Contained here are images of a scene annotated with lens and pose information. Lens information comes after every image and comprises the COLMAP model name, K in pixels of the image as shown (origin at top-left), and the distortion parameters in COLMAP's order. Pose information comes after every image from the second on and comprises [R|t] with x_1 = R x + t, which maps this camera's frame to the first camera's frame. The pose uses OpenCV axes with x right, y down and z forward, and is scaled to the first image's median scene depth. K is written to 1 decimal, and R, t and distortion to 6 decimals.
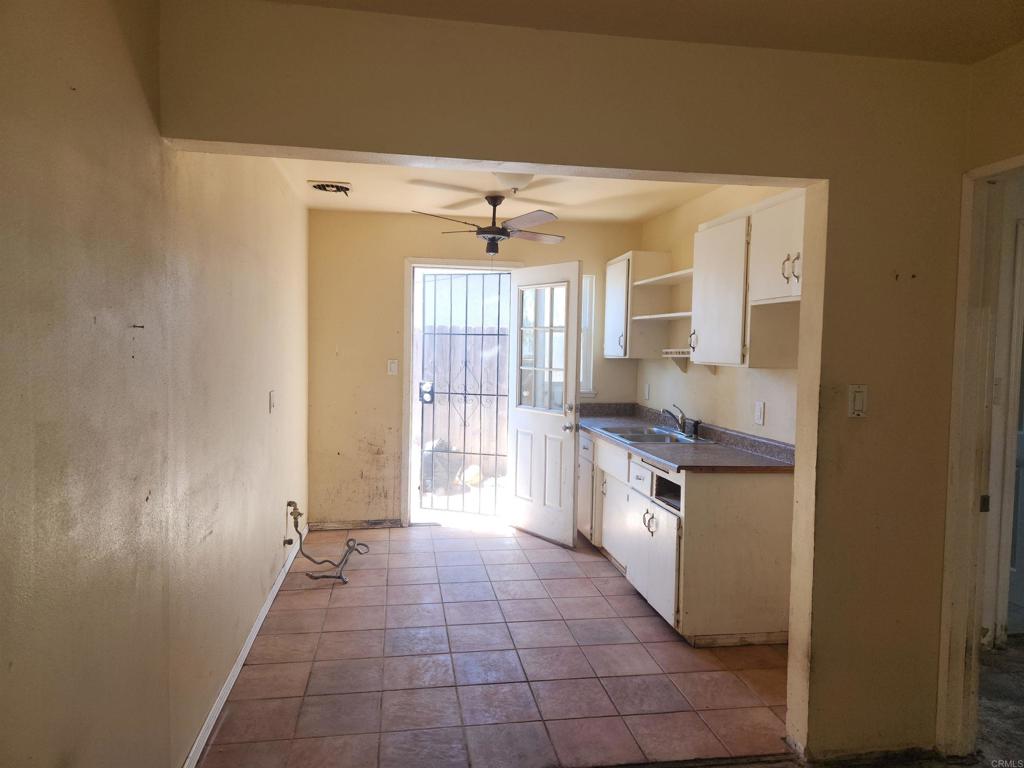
lens RADIAL K [[658.8, 0, 510.6], [0, 658.8, 377.5], [0, 0, 1]] dist [0.057641, -0.047282]
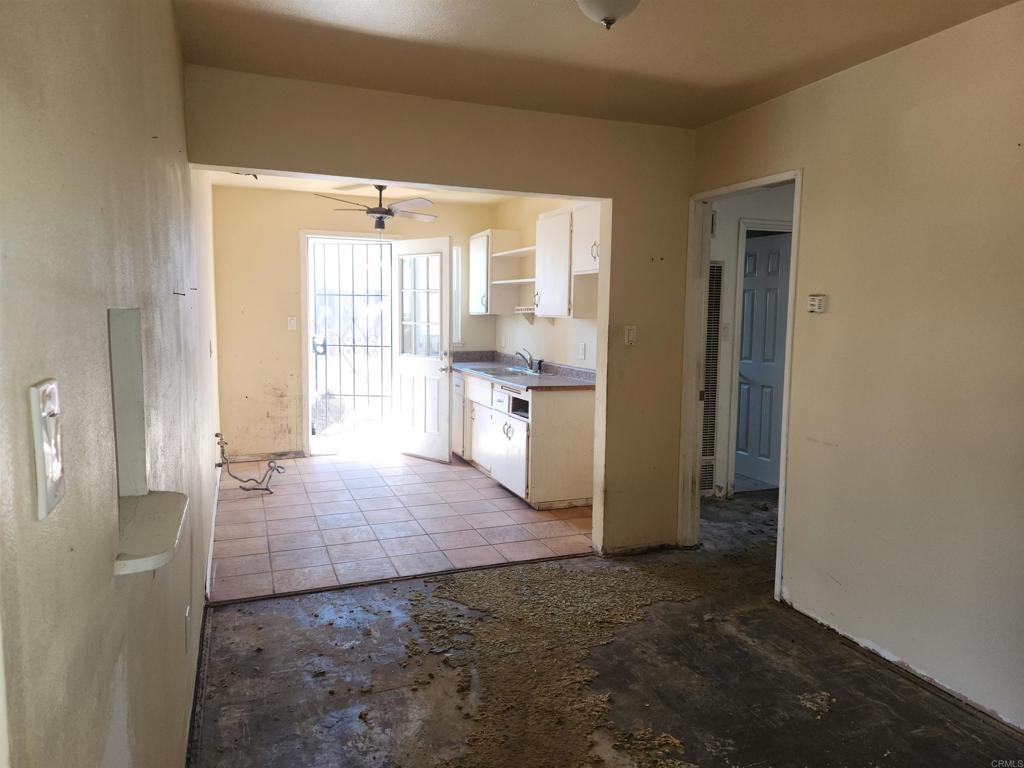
lens RADIAL K [[658.8, 0, 510.6], [0, 658.8, 377.5], [0, 0, 1]] dist [0.057641, -0.047282]
pose [[0.976008, -0.026710, 0.216089, -0.072737], [0.014648, 0.998254, 0.057230, 0.024986], [-0.217240, -0.052691, 0.974695, -0.313112]]
